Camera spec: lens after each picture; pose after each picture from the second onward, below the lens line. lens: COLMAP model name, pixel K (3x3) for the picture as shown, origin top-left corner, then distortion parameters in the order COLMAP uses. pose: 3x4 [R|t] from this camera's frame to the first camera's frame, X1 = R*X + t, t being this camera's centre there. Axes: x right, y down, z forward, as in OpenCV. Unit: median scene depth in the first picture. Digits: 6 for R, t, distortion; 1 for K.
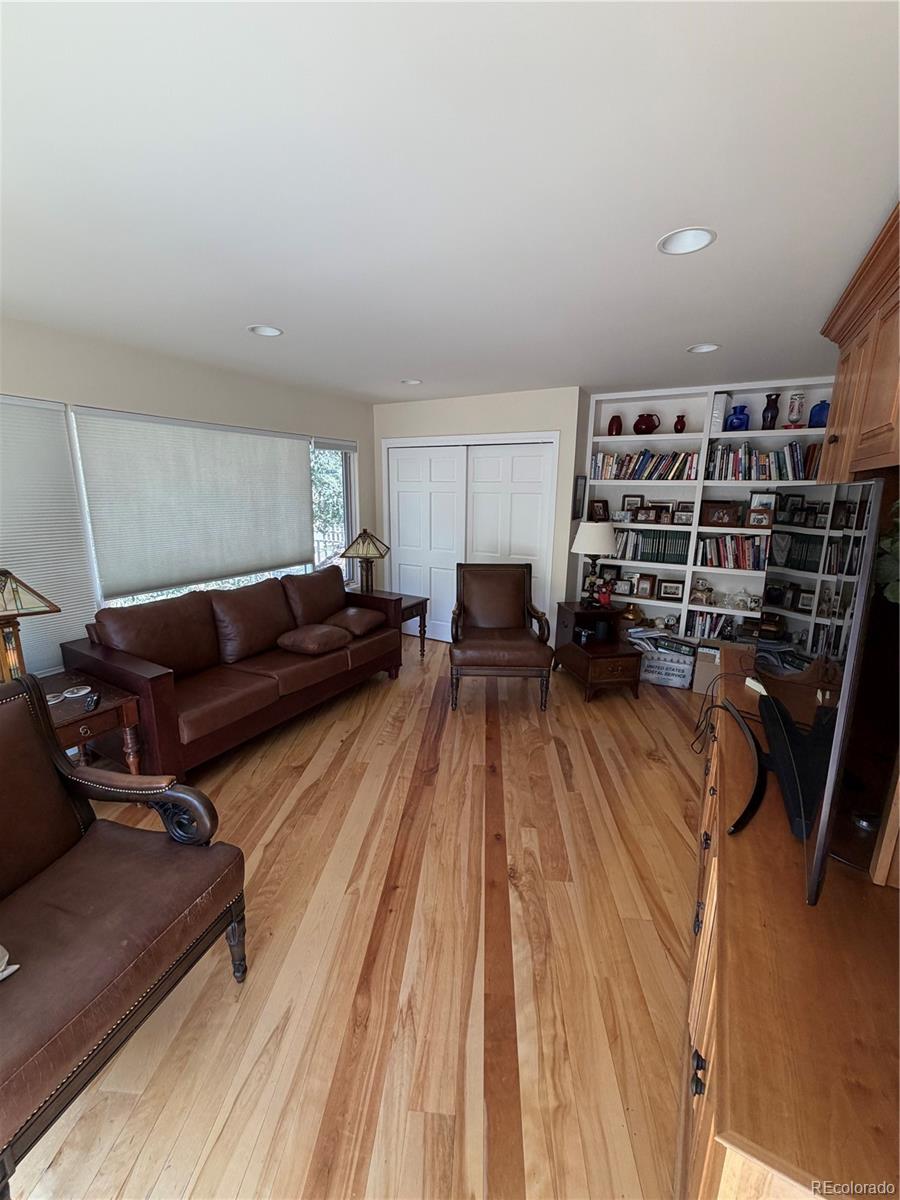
lens RADIAL K [[477.9, 0, 450.0], [0, 477.9, 600.0], [0, 0, 1]] dist [0.000671, -0.000130]
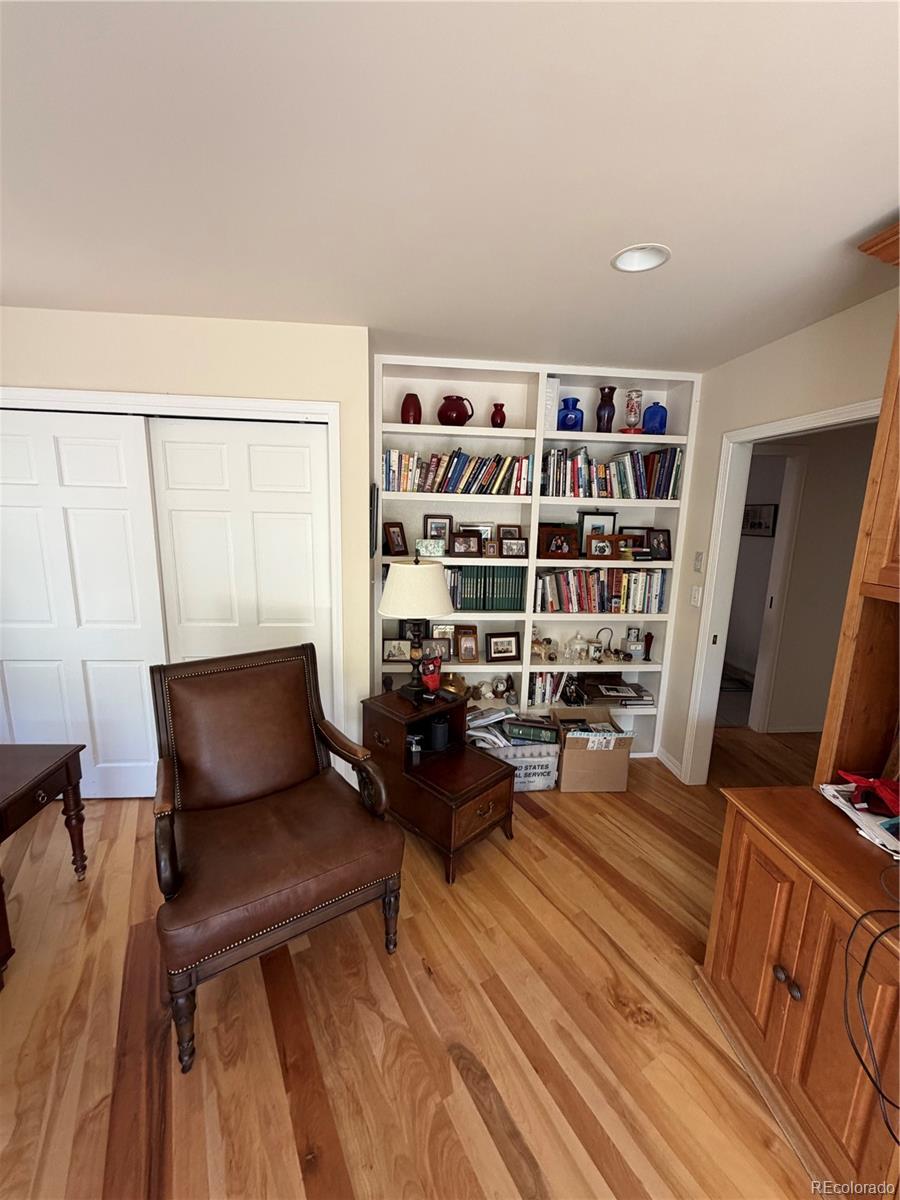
lens RADIAL K [[477.9, 0, 450.0], [0, 477.9, 600.0], [0, 0, 1]] dist [0.000671, -0.000130]
pose [[0.826566, -0.098928, 0.554078, 0.005503], [0.112148, 0.993640, 0.010109, -0.114557], [-0.551554, 0.053783, 0.832403, 0.471746]]
